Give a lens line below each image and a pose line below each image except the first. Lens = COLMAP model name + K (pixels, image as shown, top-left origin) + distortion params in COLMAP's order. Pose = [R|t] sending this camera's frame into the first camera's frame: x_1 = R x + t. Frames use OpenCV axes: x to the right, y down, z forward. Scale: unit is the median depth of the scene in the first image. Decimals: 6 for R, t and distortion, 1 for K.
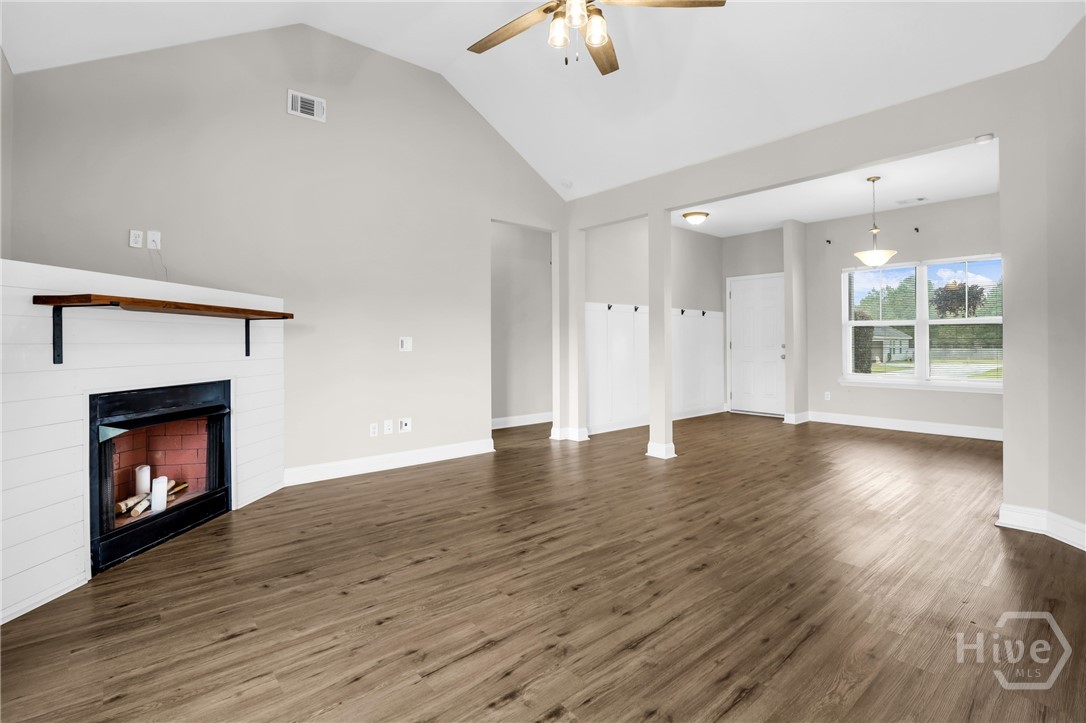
lens RADIAL K [[527.4, 0, 544.9], [0, 527.4, 331.4], [0, 0, 1]] dist [-0.028289, -0.000138]
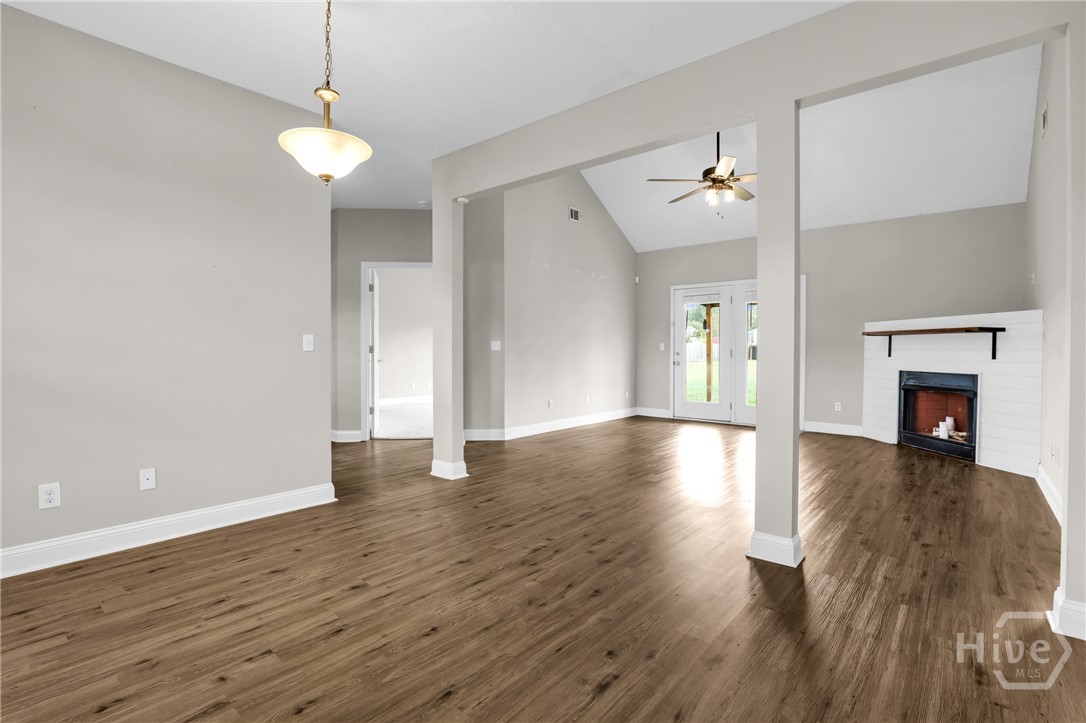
lens RADIAL K [[506.7, 0, 554.1], [0, 506.7, 352.5], [0, 0, 1]] dist [-0.029784, 0.000225]
pose [[-0.987471, 0.005733, -0.157695, 0.383974], [0.007966, 0.999877, -0.013536, 0.019710], [0.157598, -0.014622, -0.987395, 1.071031]]
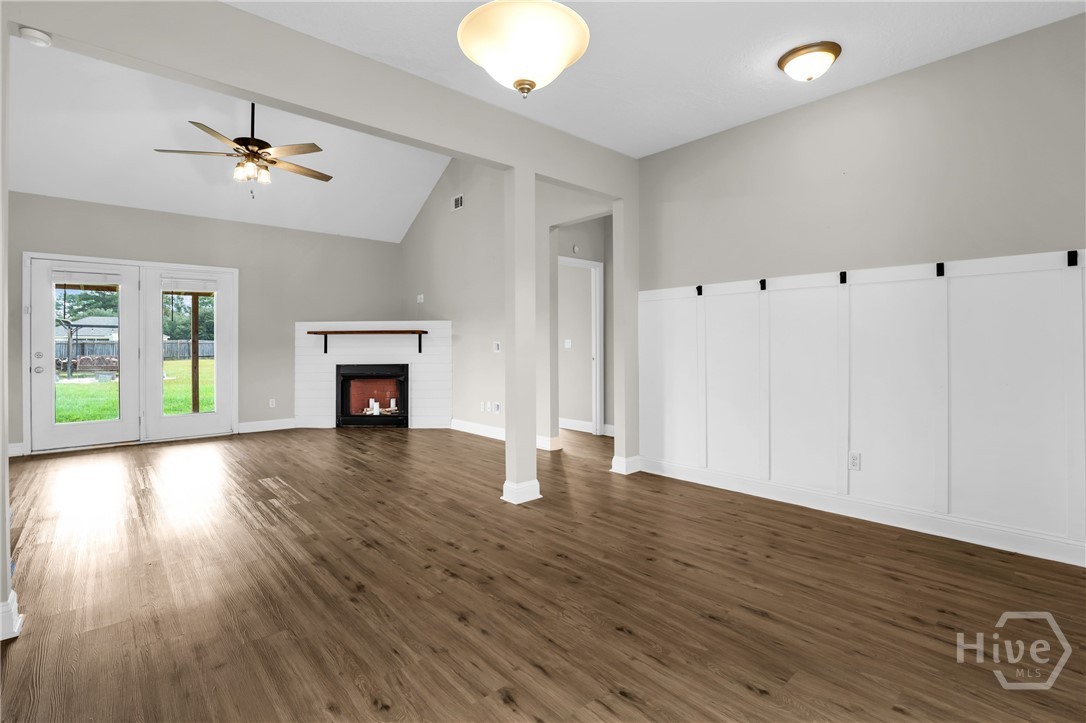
lens RADIAL K [[506.7, 0, 554.1], [0, 506.7, 352.5], [0, 0, 1]] dist [-0.029784, 0.000225]
pose [[0.022389, 0.020158, -0.999546, 0.676070], [0.026969, 0.999421, 0.020759, 0.010670], [0.999386, -0.027421, 0.021833, 0.747921]]
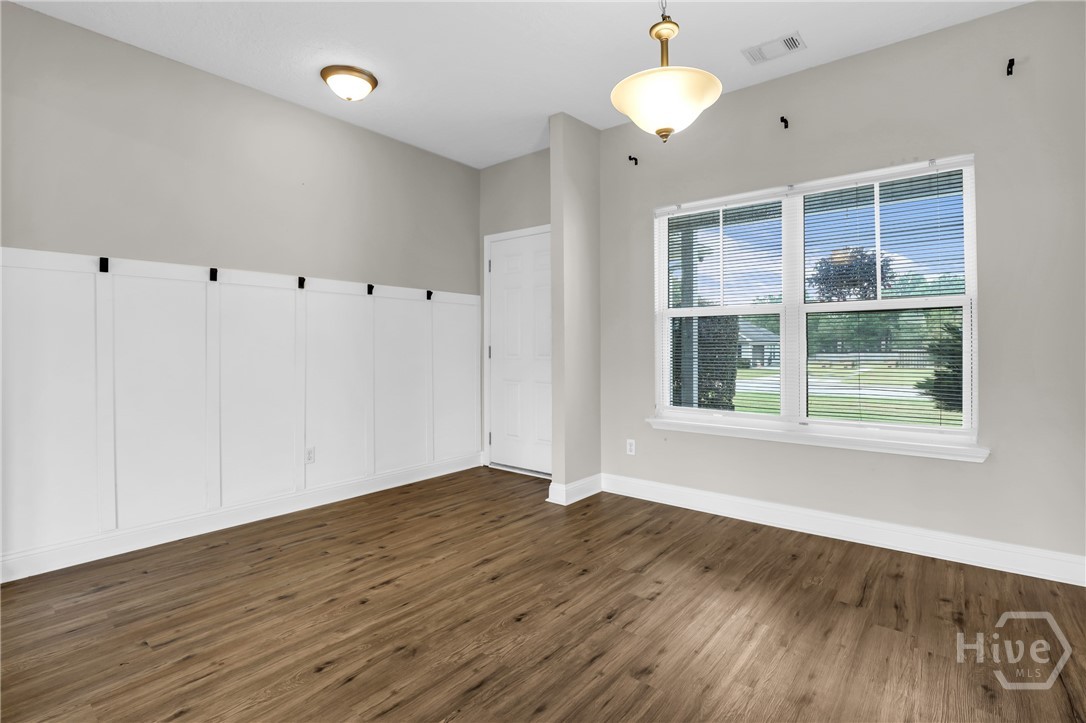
lens RADIAL K [[512.9, 0, 543.9], [0, 512.9, 347.0], [0, 0, 1]] dist [-0.030245, 0.000490]
pose [[0.986710, 0.001770, 0.162479, 0.373910], [-0.005952, 0.999663, 0.025255, 0.006777], [-0.162380, -0.025887, 0.986389, 0.504254]]
